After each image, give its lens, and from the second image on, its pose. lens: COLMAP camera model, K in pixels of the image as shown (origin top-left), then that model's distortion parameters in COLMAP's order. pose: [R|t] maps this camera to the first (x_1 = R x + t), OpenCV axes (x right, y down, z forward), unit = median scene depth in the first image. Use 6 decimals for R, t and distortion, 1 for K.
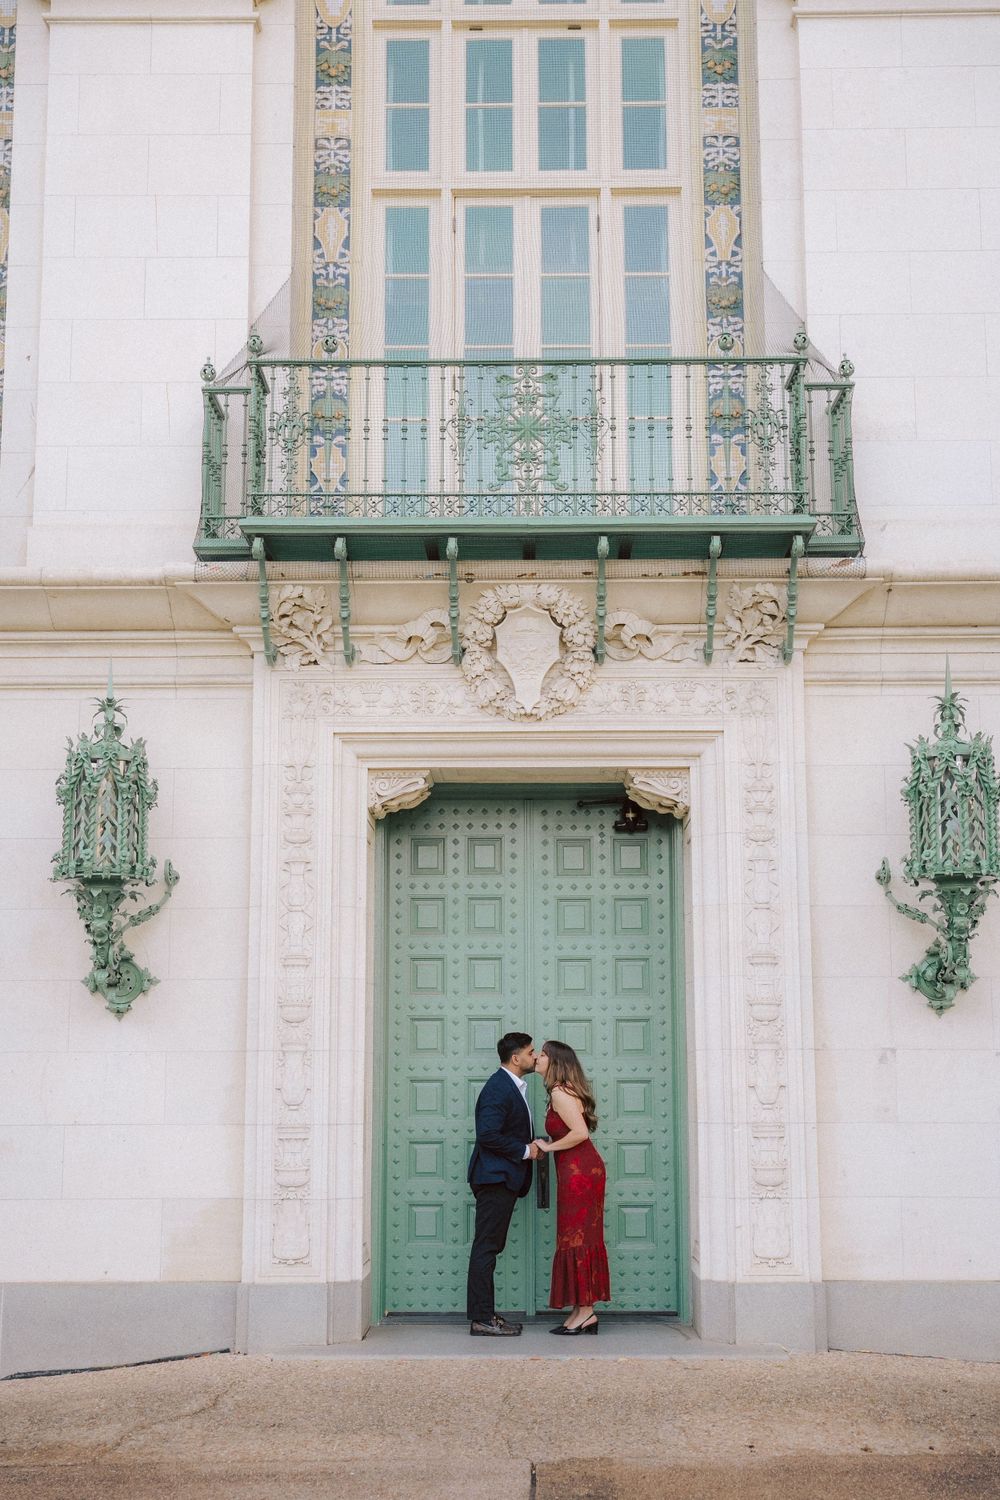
lens RADIAL K [[1979.0, 0, 500.0], [0, 1979.0, 750.0], [0, 0, 1]] dist [0.013198, 0.064431]
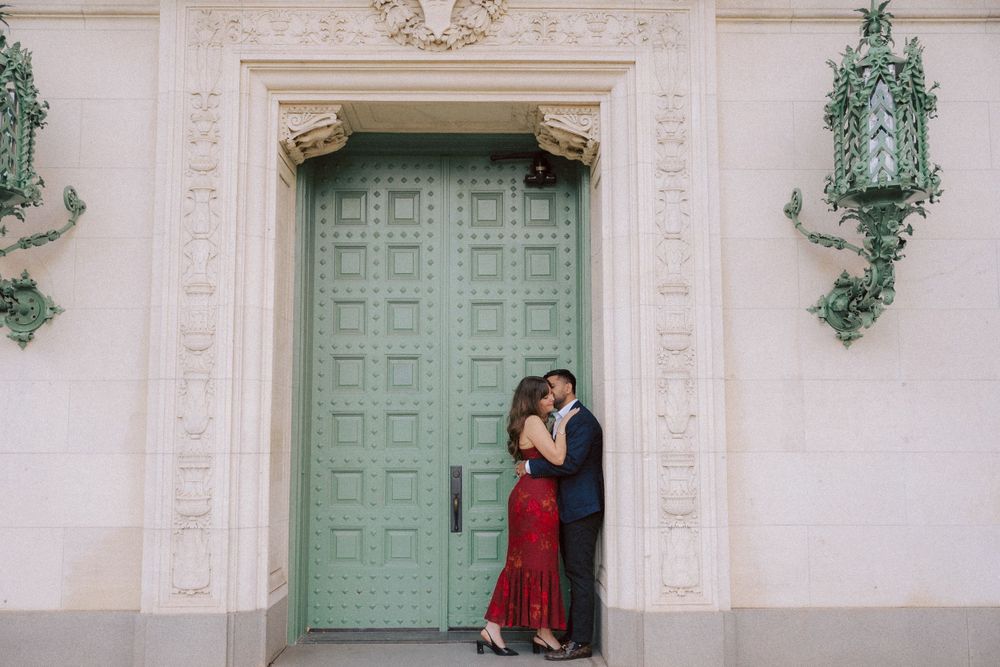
lens RADIAL K [[996.6, 0, 495.4], [0, 996.6, 345.4], [0, 0, 1]] dist [-0.002420, -0.005198]
pose [[0.999665, 0.003548, 0.025641, 0.028975], [-0.005305, 0.997617, 0.068791, 0.093300], [-0.025336, -0.068904, 0.997302, 0.469211]]
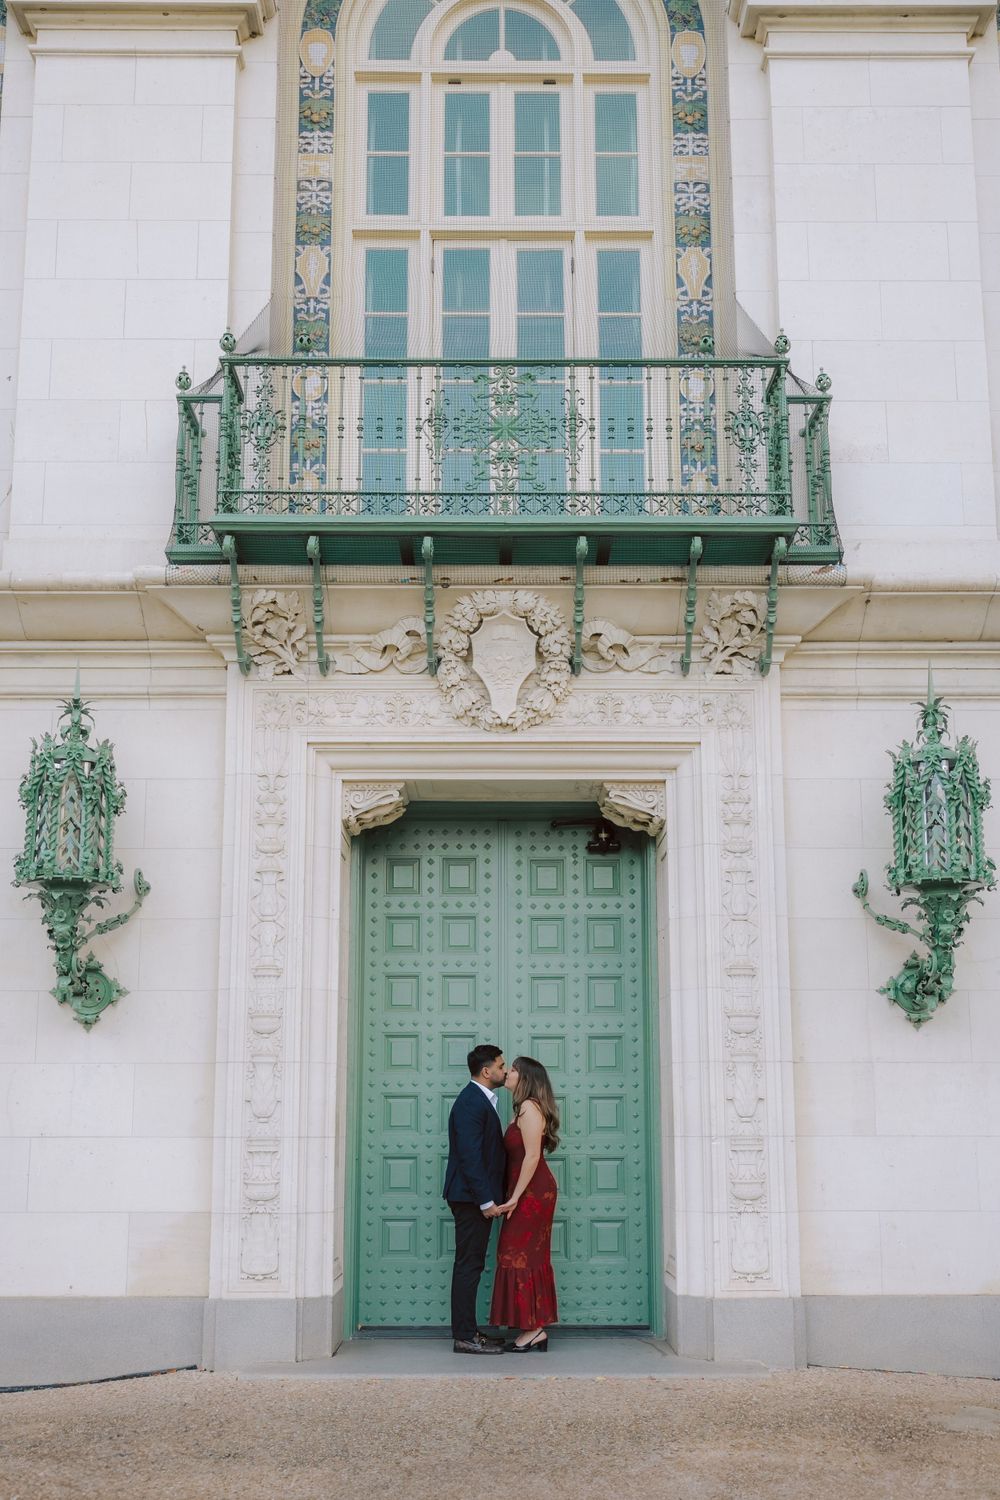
lens RADIAL K [[1537.5, 0, 497.5], [0, 1537.5, 865.5], [0, 0, 1]] dist [-0.008511, -0.002426]
pose [[0.999839, 0.004455, 0.017362, -0.001982], [-0.004404, 0.999986, -0.002991, 0.052082], [-0.017375, 0.002914, 0.999845, 0.219000]]
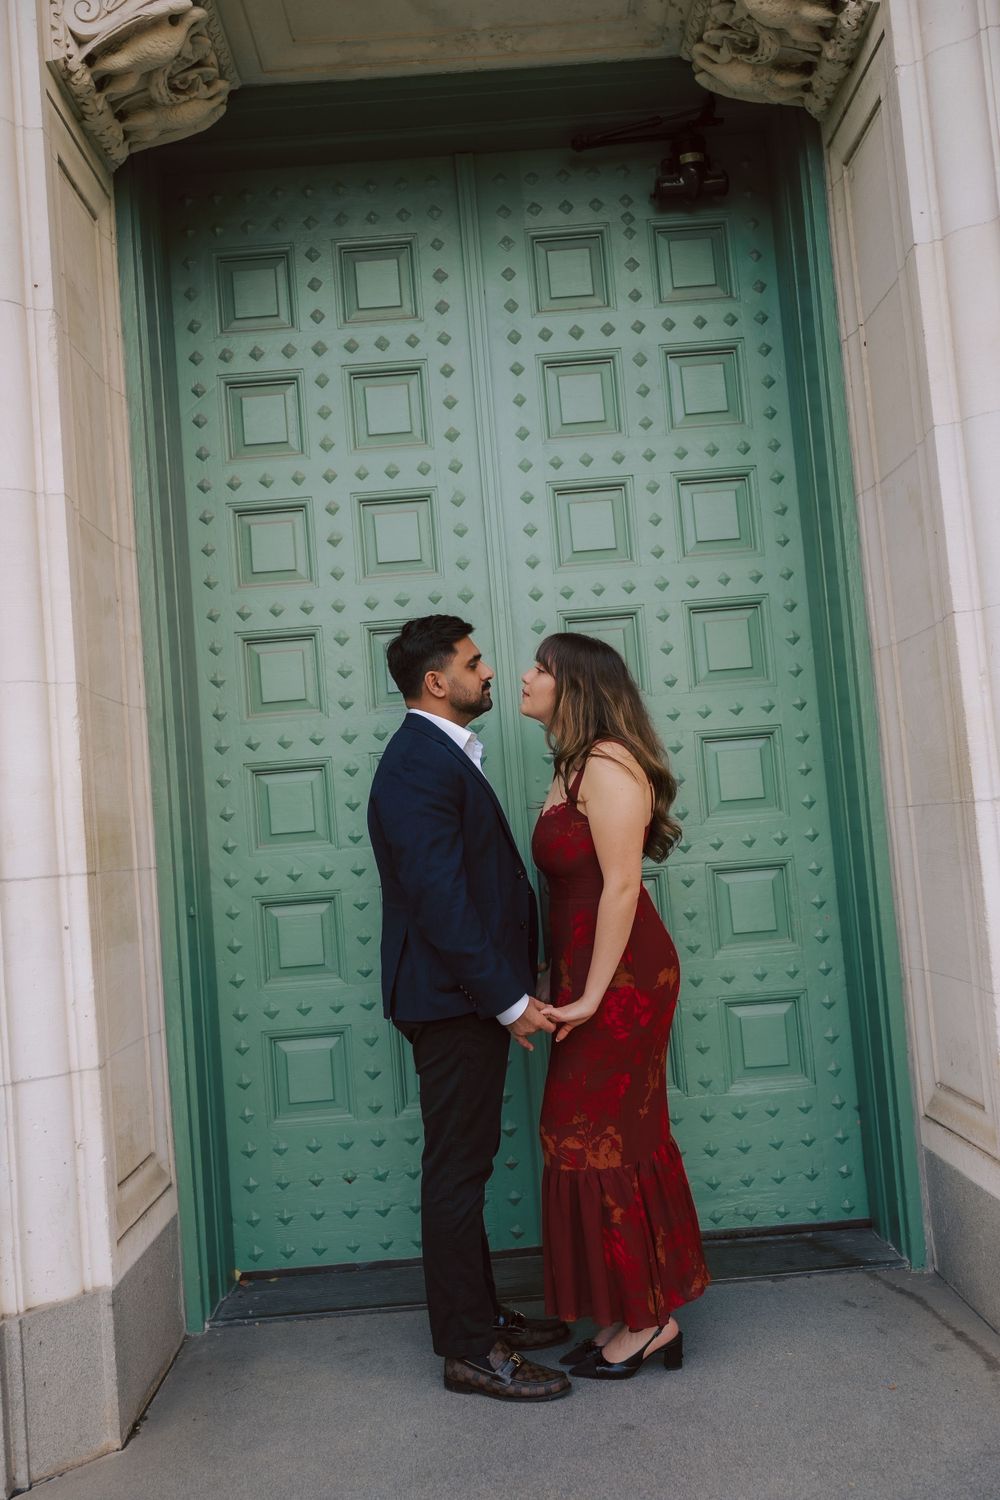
lens RADIAL K [[1338.2, 0, 500.0], [0, 1338.2, 750.0], [0, 0, 1]] dist [0.001035, -0.002061]
pose [[0.996540, -0.076733, 0.031948, 0.002280], [0.073068, 0.991959, 0.103337, 0.135655], [-0.039621, -0.100645, 0.994133, 0.698505]]
